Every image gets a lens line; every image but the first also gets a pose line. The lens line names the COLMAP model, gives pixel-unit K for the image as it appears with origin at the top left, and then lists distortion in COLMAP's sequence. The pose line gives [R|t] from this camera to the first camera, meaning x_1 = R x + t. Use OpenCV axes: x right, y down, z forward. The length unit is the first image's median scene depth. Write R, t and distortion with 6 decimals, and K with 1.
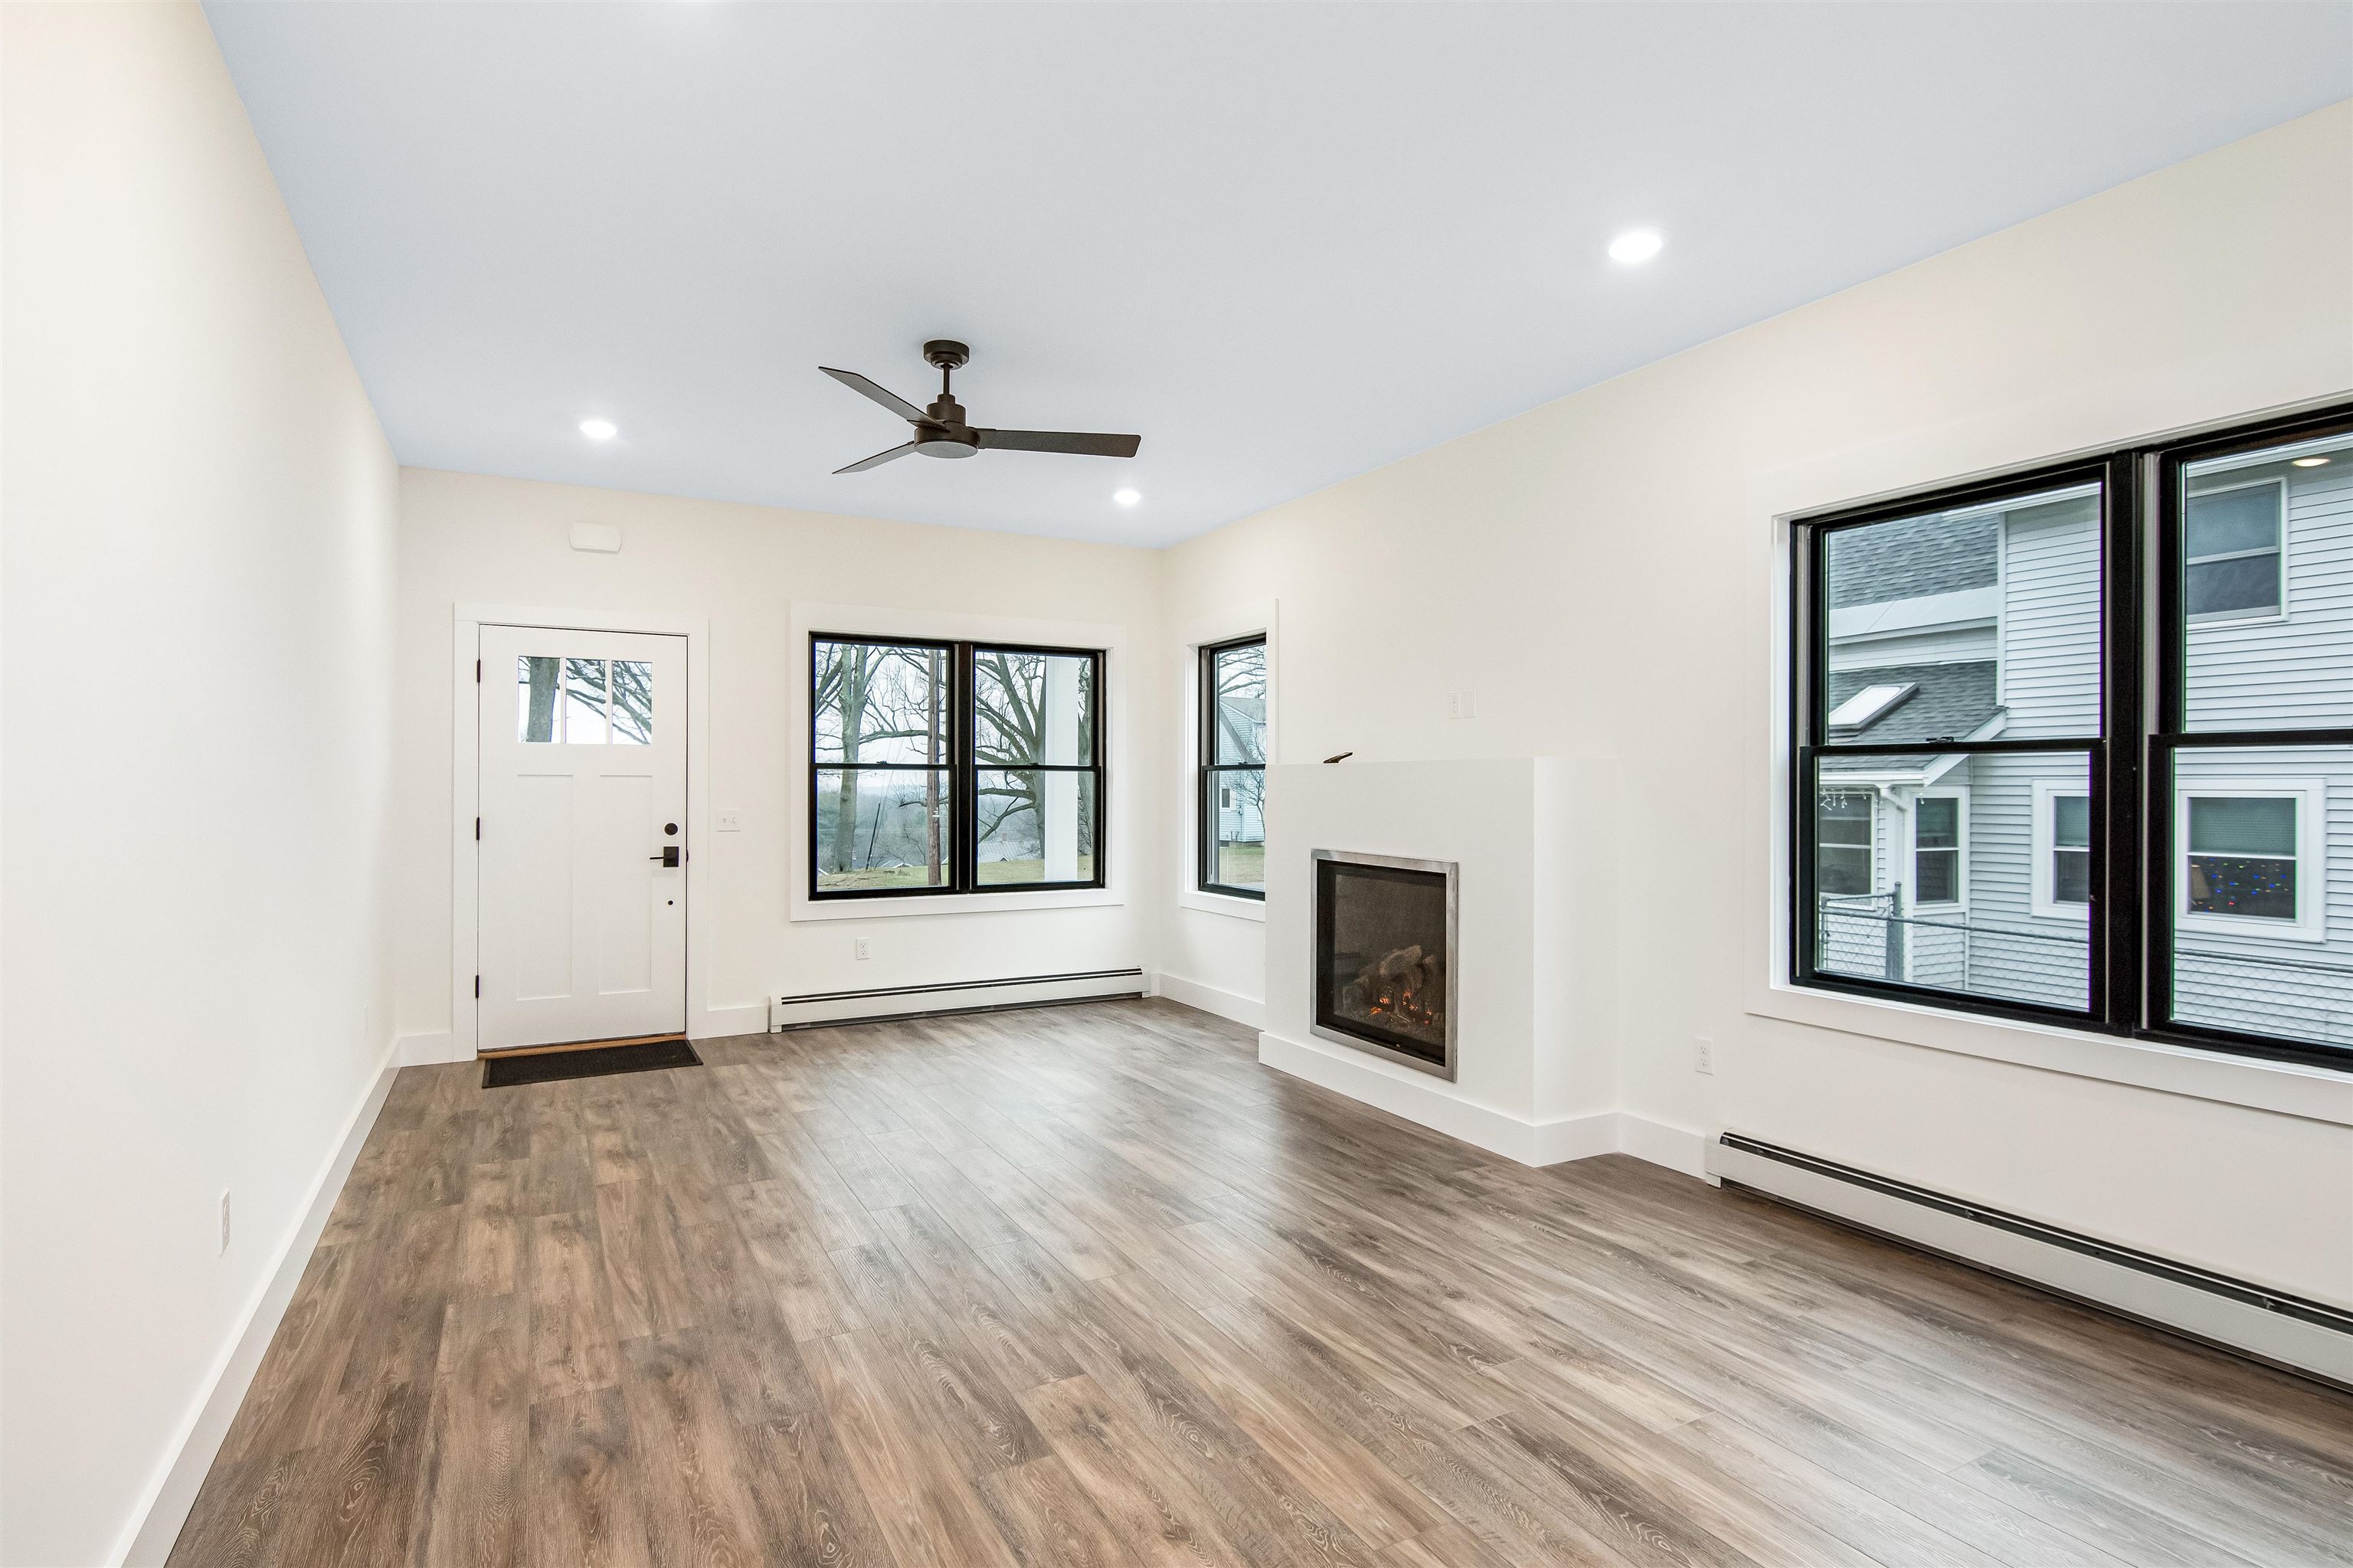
lens RADIAL K [[1192.5, 0, 1176.5], [0, 1192.5, 784.0], [0, 0, 1]] dist [0.015021, -0.010081]
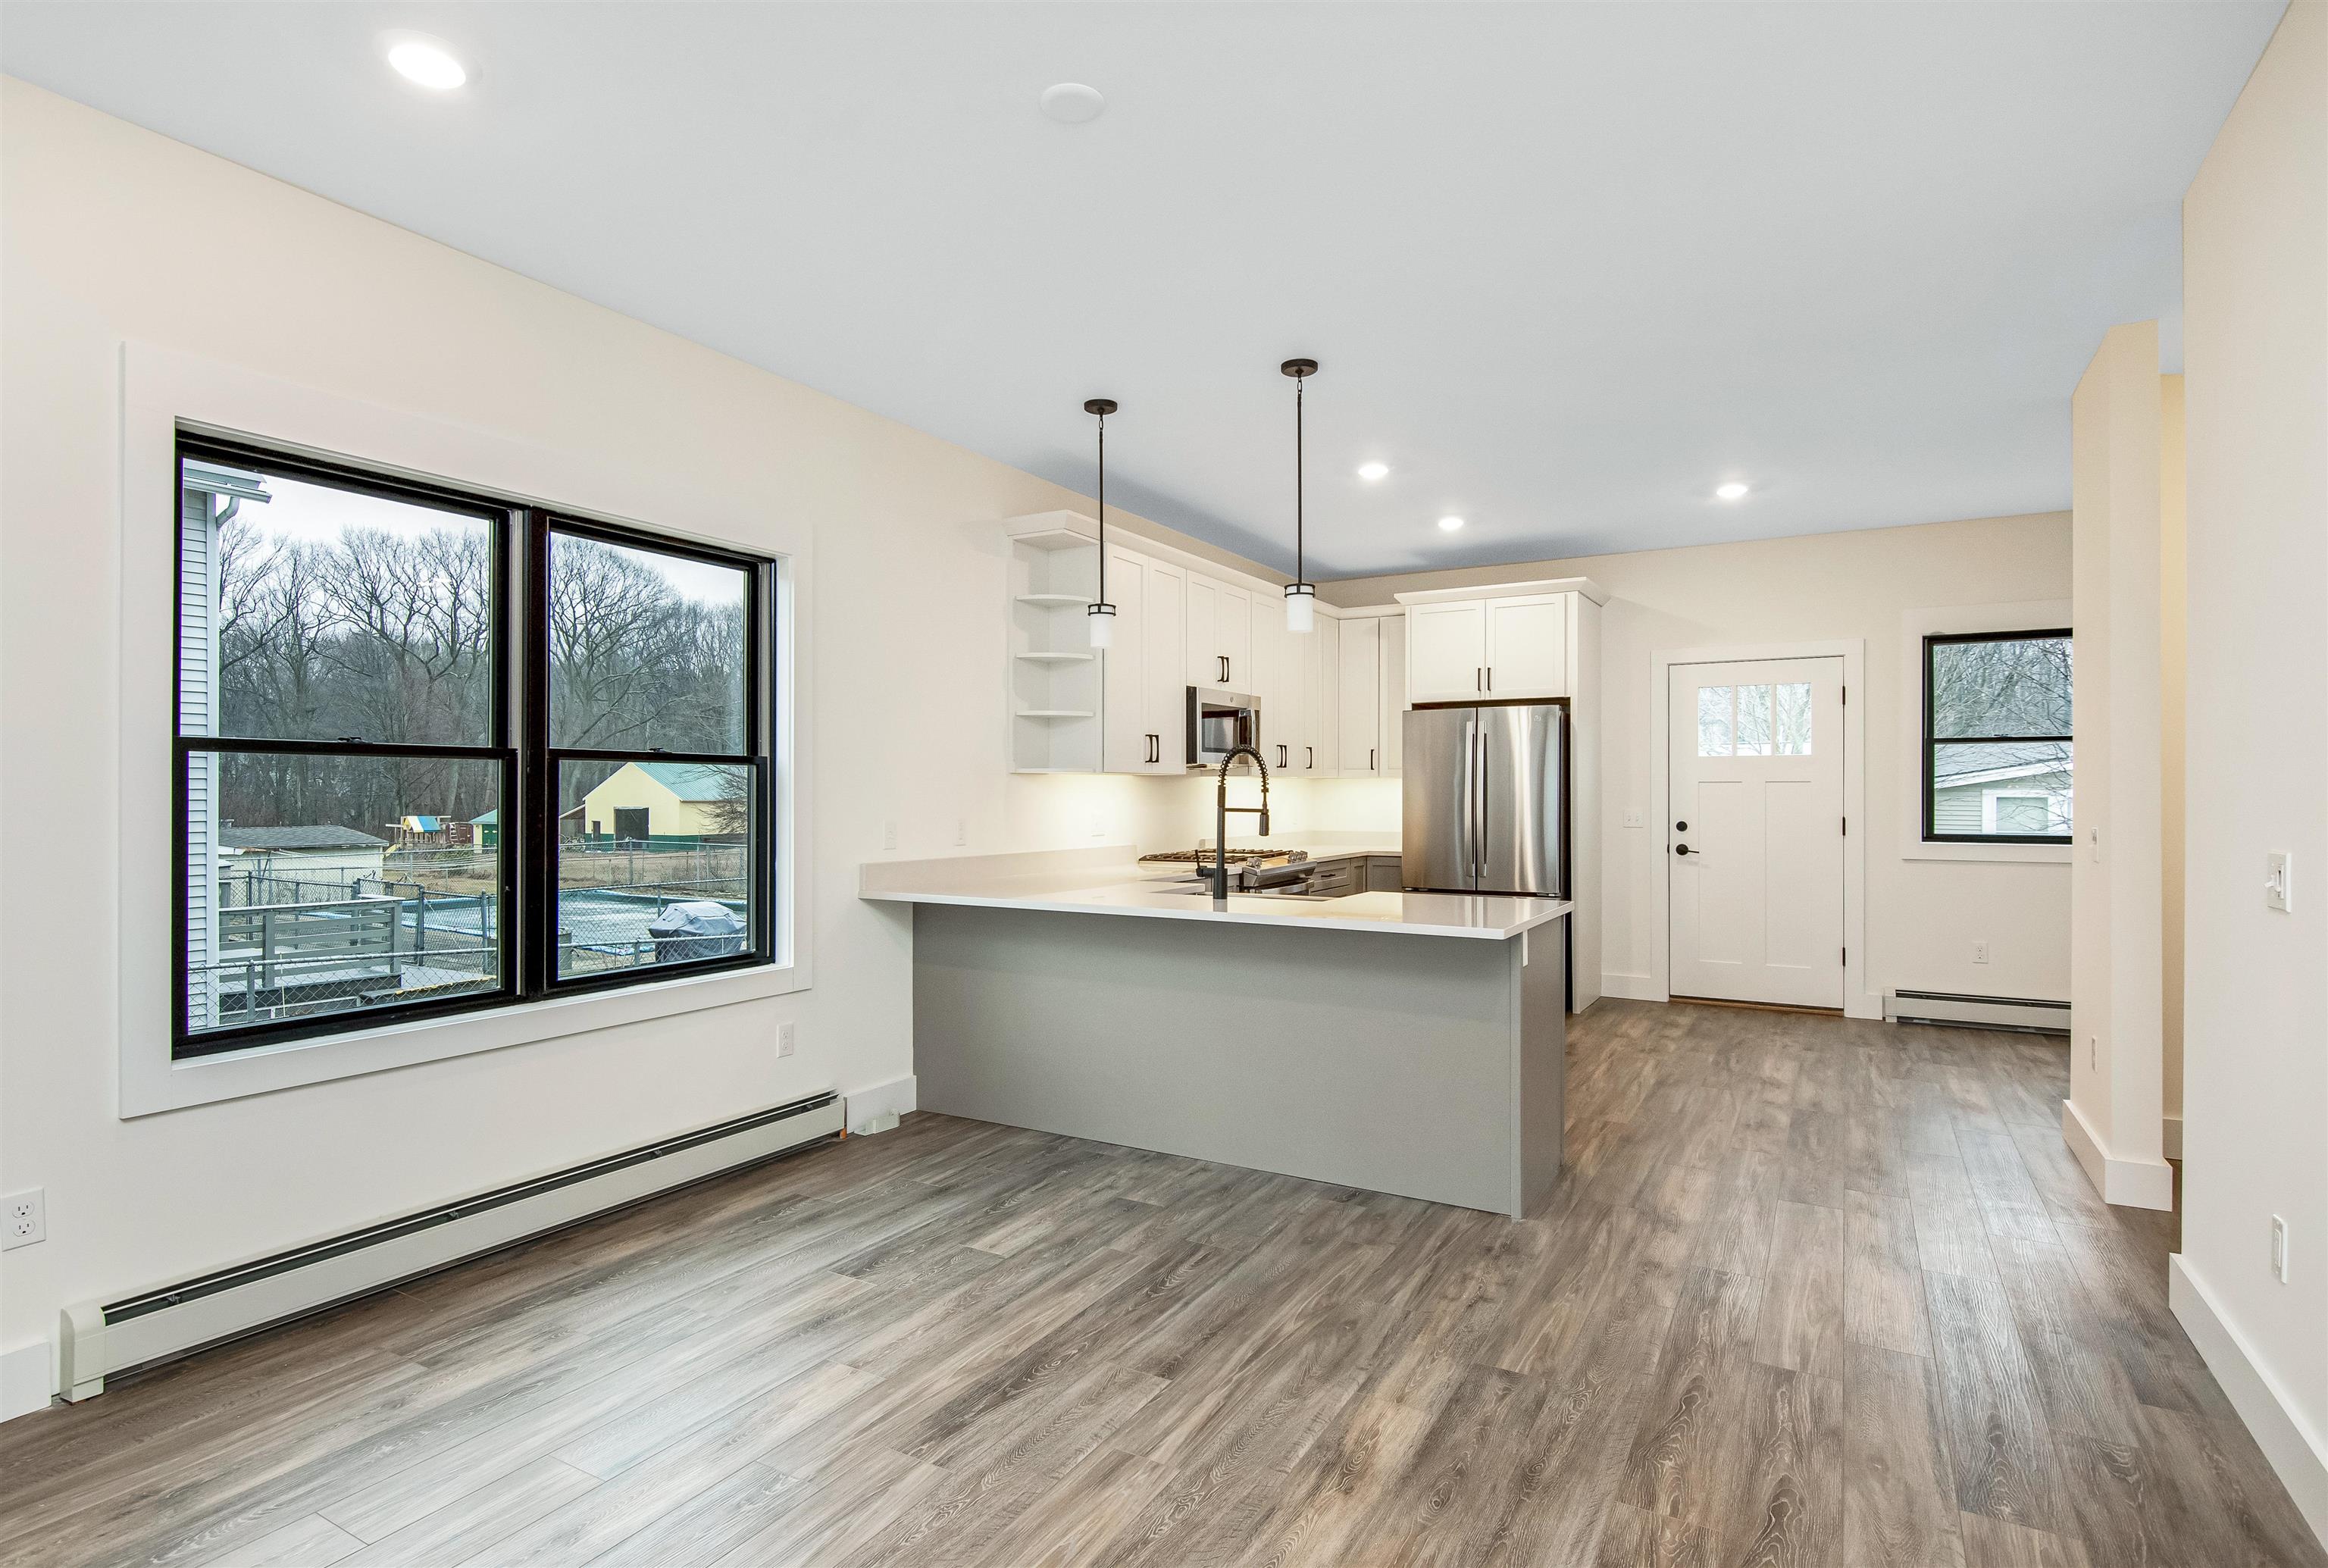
lens RADIAL K [[1155.9, 0, 1153.3], [0, 1155.9, 792.6], [0, 0, 1]] dist [0.013454, -0.014349]
pose [[-0.514875, -0.000437, 0.857265, -0.373616], [-0.002153, 0.999997, -0.000783, 0.003102], [-0.857262, -0.002249, -0.514875, 0.786397]]
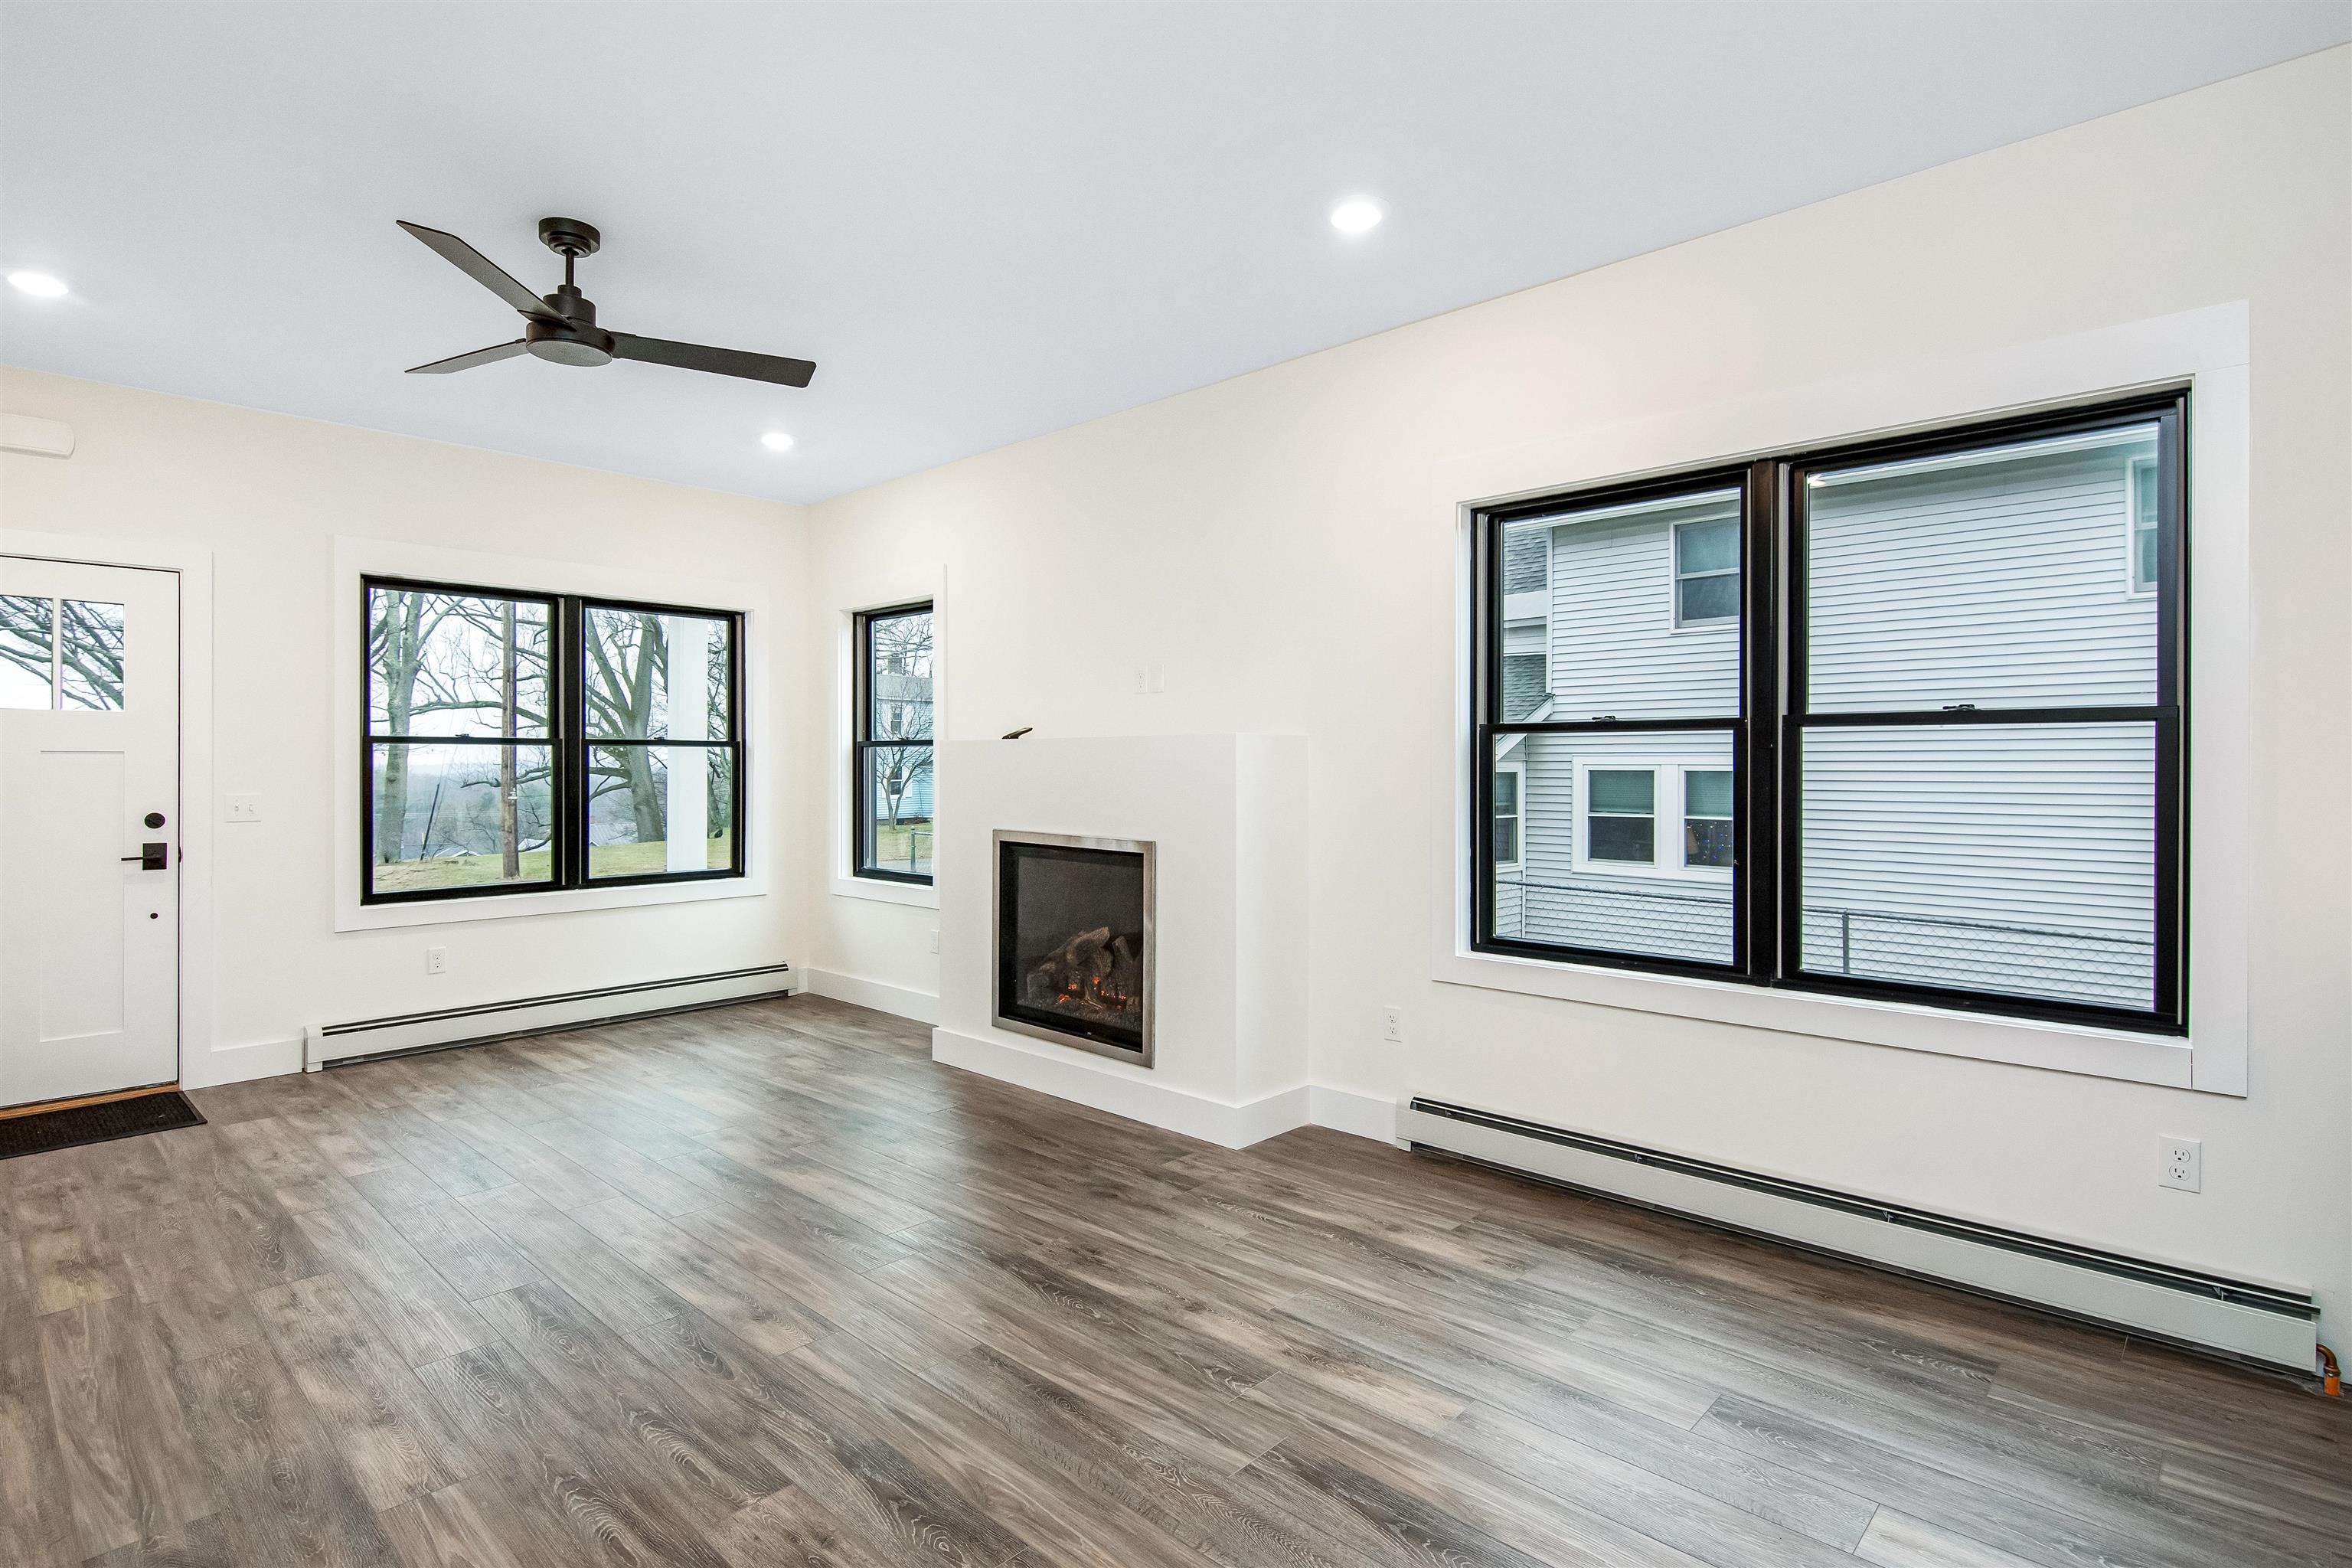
lens RADIAL K [[1169.8, 0, 1178.2], [0, 1169.8, 762.5], [0, 0, 1]] dist [0.013762, -0.008538]
pose [[0.948810, -0.002167, 0.315841, -0.050892], [0.001736, 0.999997, 0.001646, 0.000021], [-0.315843, -0.001013, 0.948811, 0.101186]]
